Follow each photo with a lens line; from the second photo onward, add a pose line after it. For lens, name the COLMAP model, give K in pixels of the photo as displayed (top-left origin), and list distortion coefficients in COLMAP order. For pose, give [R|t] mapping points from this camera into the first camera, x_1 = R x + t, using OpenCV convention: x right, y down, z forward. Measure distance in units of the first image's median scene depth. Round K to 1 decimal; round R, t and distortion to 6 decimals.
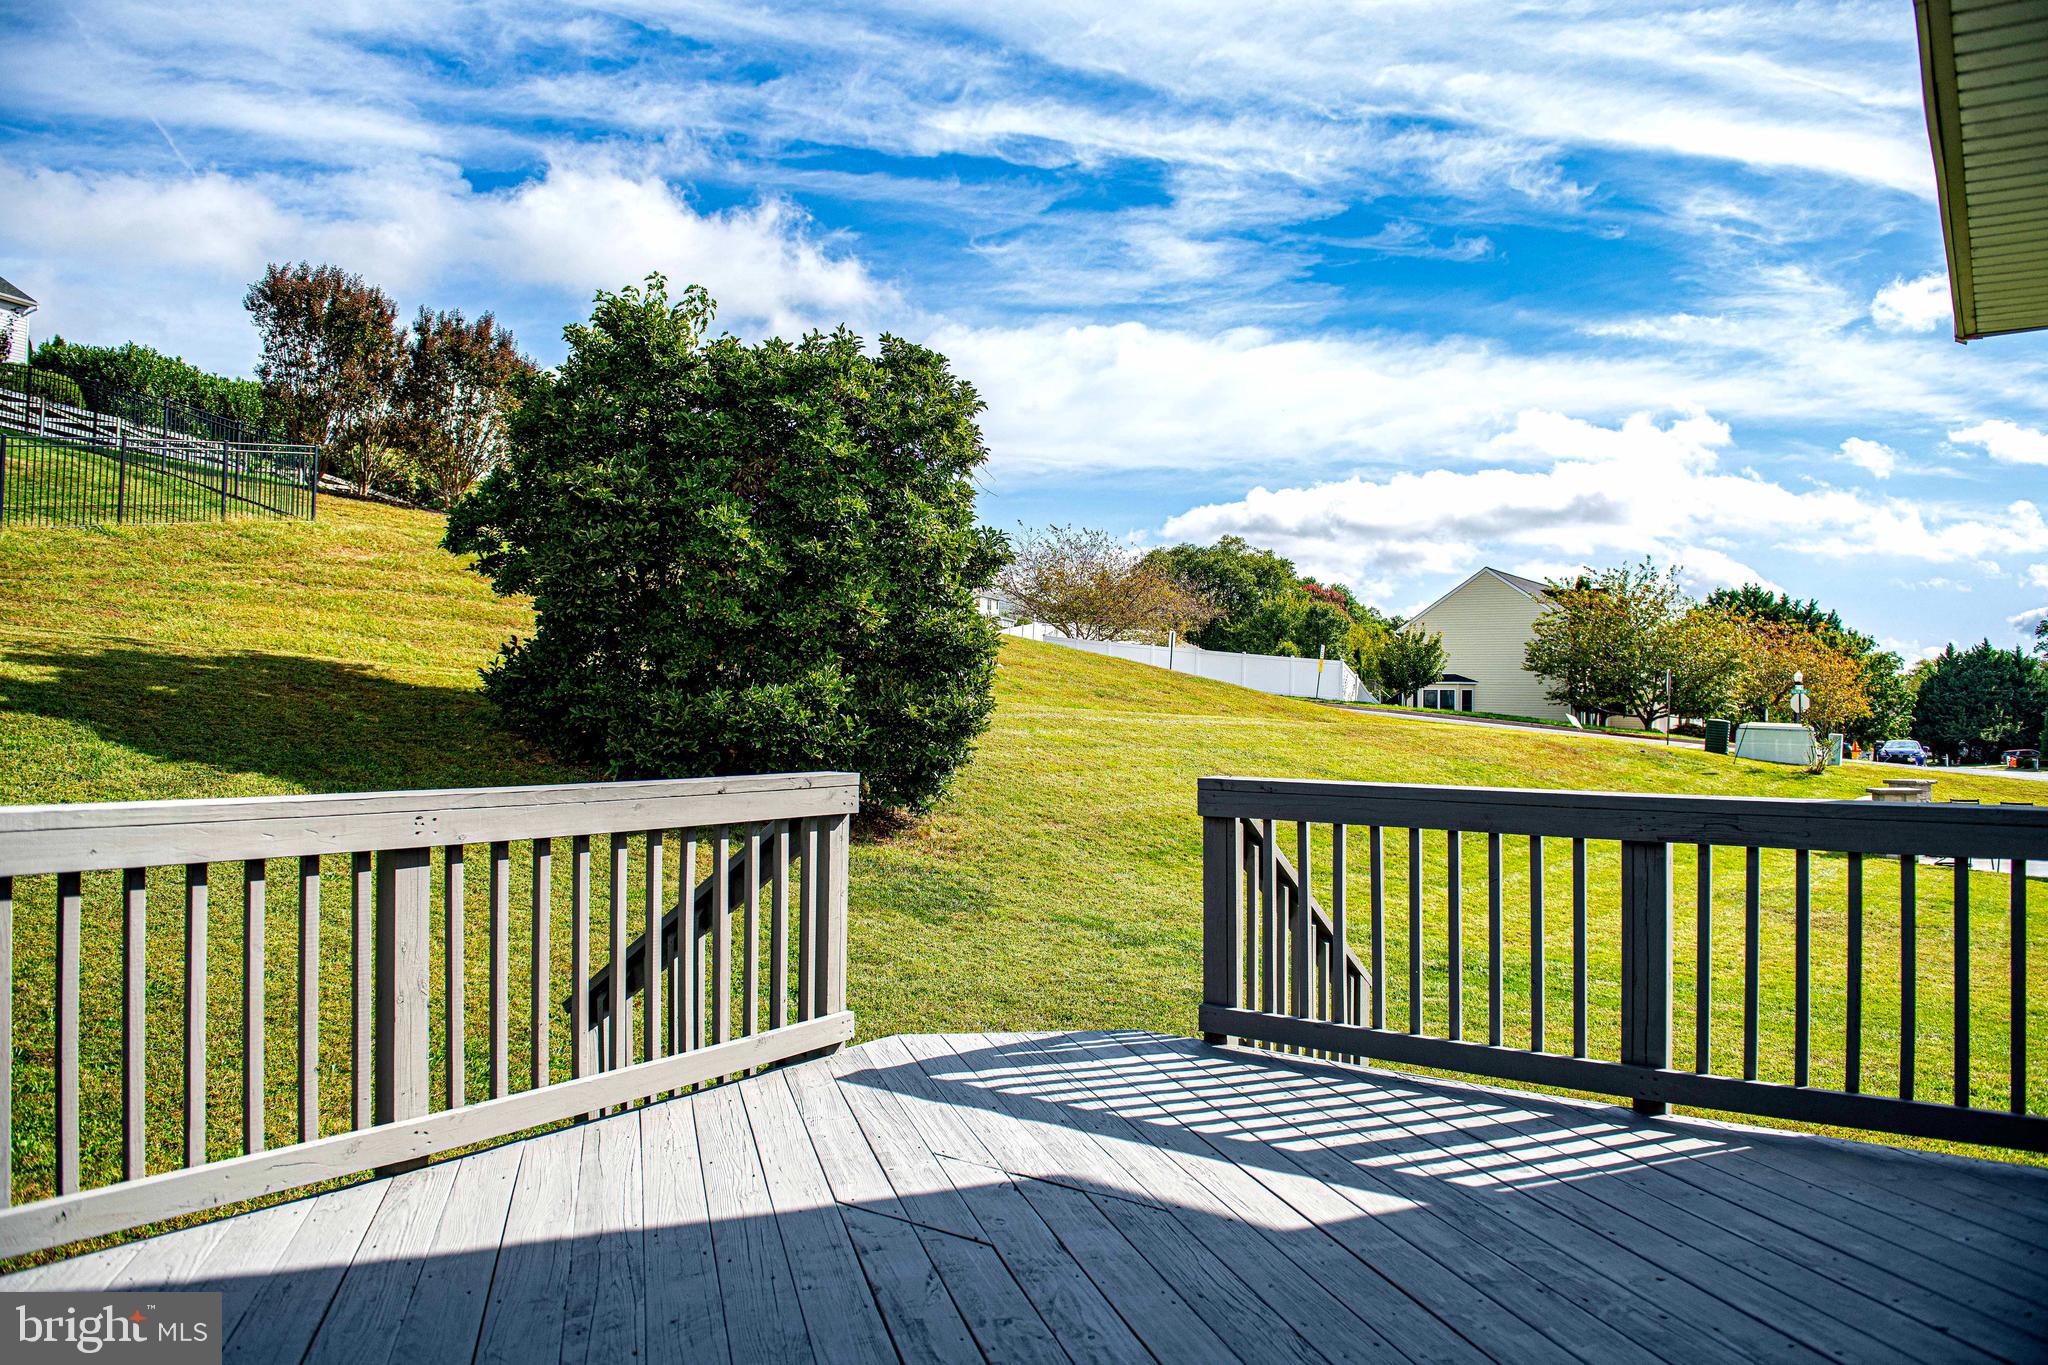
lens RADIAL K [[1395.7, 0, 1025.8], [0, 1395.7, 671.9], [0, 0, 1]] dist [-0.053626, 0.004127]
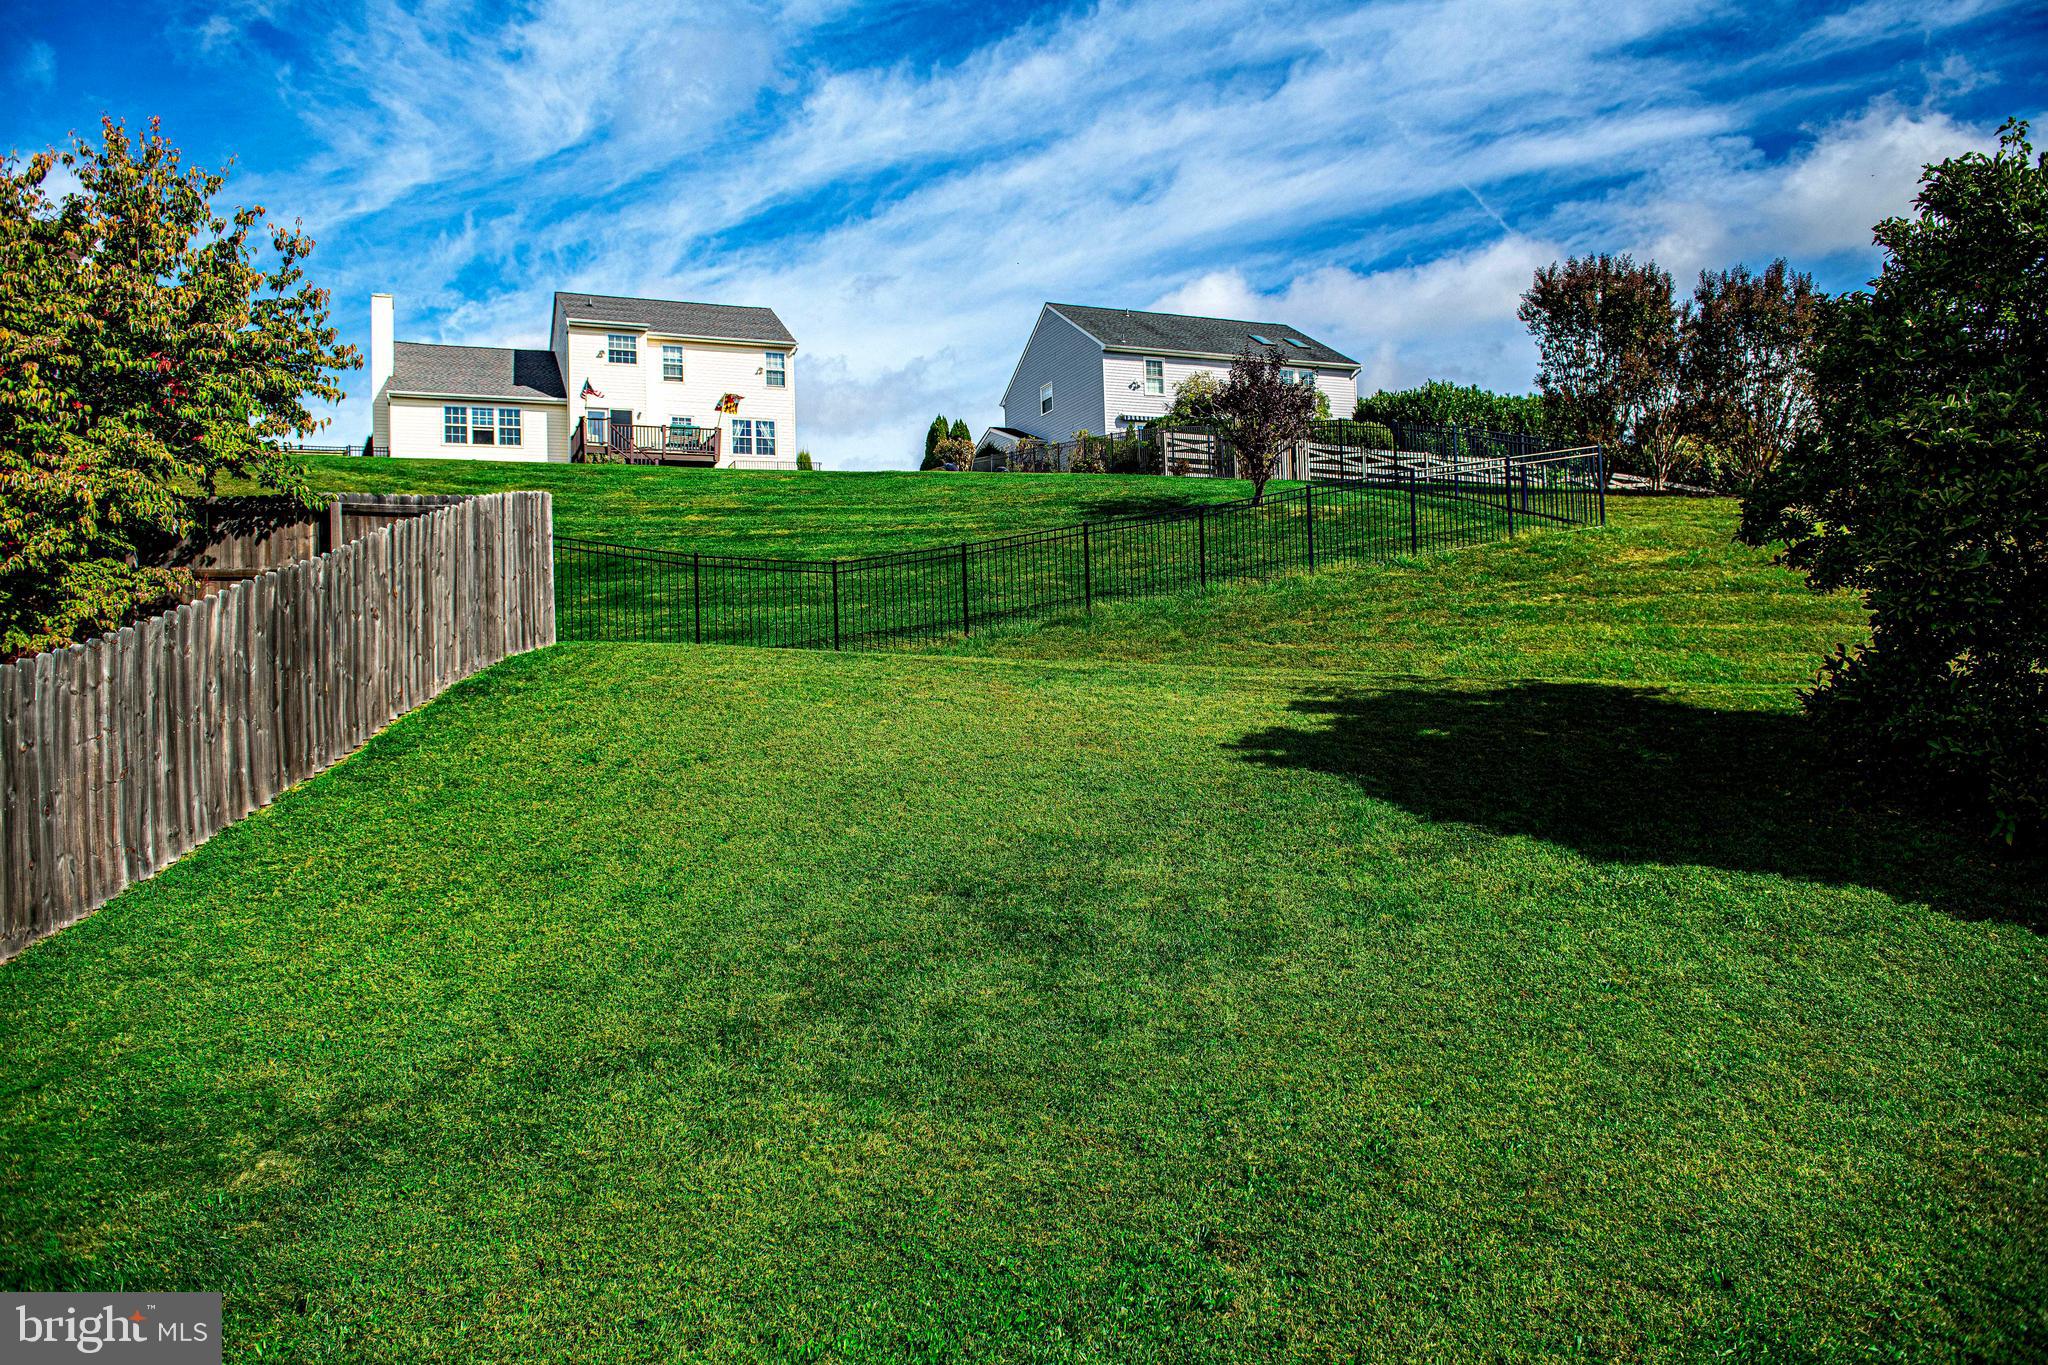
lens RADIAL K [[1395.7, 0, 1025.8], [0, 1395.7, 671.9], [0, 0, 1]] dist [-0.053626, 0.004127]
pose [[0.623083, -0.058598, -0.779957, -0.043596], [0.062216, 0.997743, -0.025258, -0.013637], [0.779677, -0.032788, 0.625323, 0.125617]]
